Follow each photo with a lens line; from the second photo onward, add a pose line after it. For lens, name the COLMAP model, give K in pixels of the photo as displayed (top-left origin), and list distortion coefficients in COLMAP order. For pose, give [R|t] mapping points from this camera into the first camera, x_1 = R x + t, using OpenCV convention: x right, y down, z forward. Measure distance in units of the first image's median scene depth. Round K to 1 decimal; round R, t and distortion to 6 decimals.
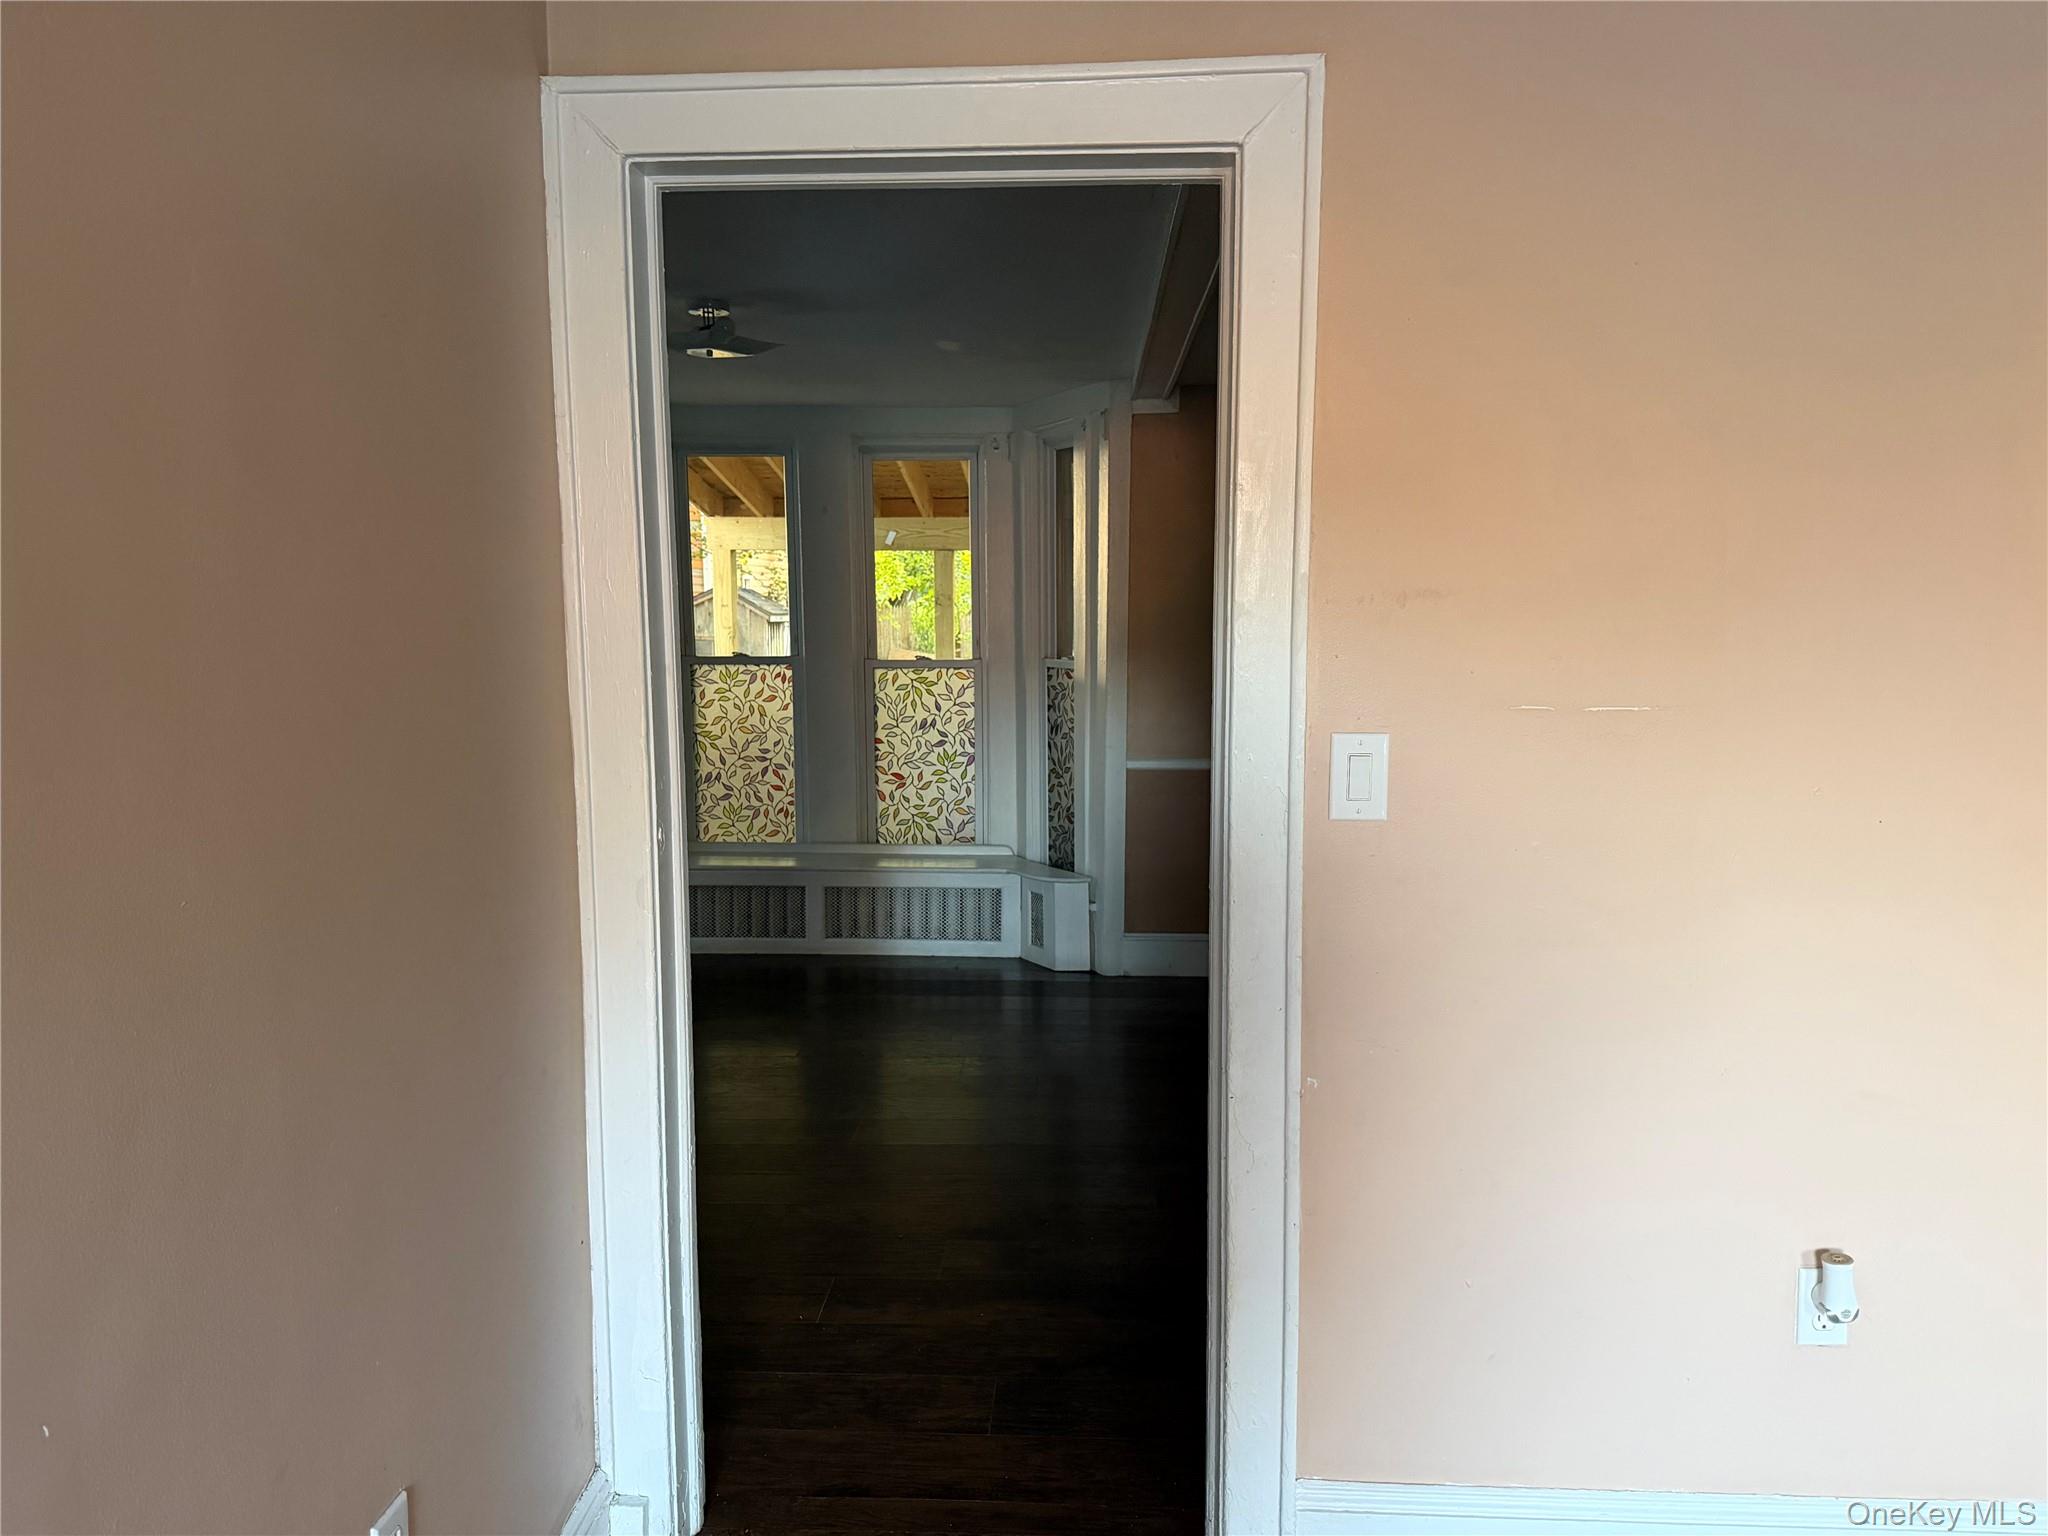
lens RADIAL K [[1457.0, 0, 1023.7], [0, 1457.0, 782.5], [0, 0, 1]] dist [0.070248, -0.080452]
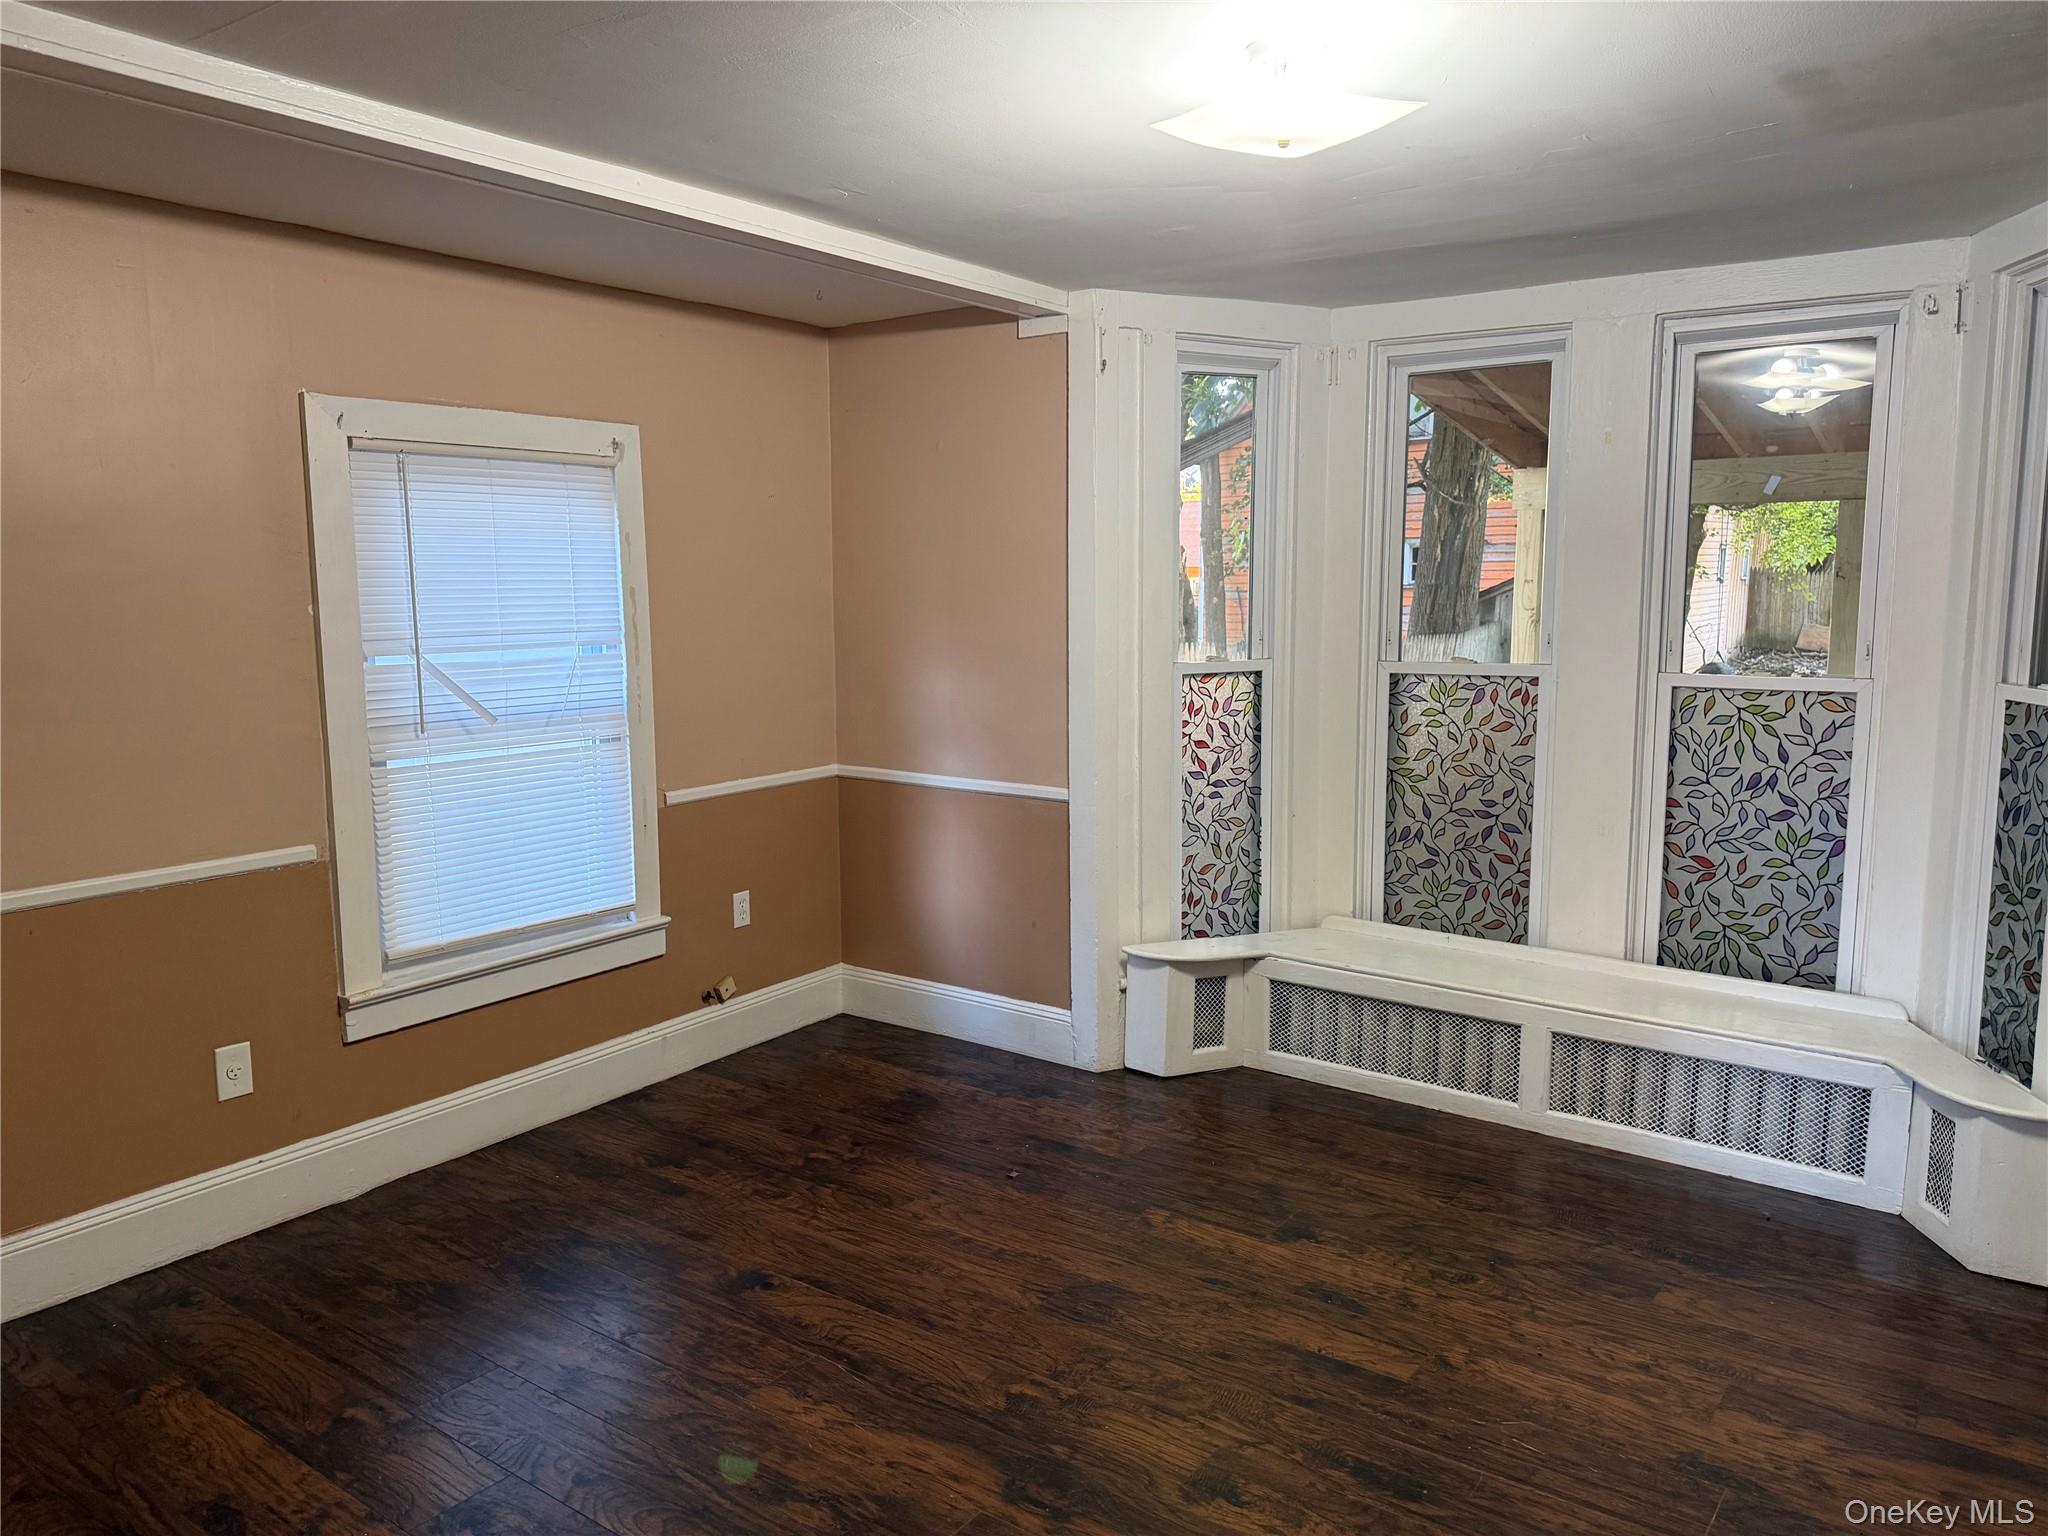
lens RADIAL K [[1457.0, 0, 1023.7], [0, 1457.0, 782.5], [0, 0, 1]] dist [0.070248, -0.080452]
pose [[0.835721, 0.074818, -0.544034, 0.011652], [-0.063243, 0.997197, 0.039989, -0.045023], [0.545501, 0.000987, 0.838110, 0.313306]]
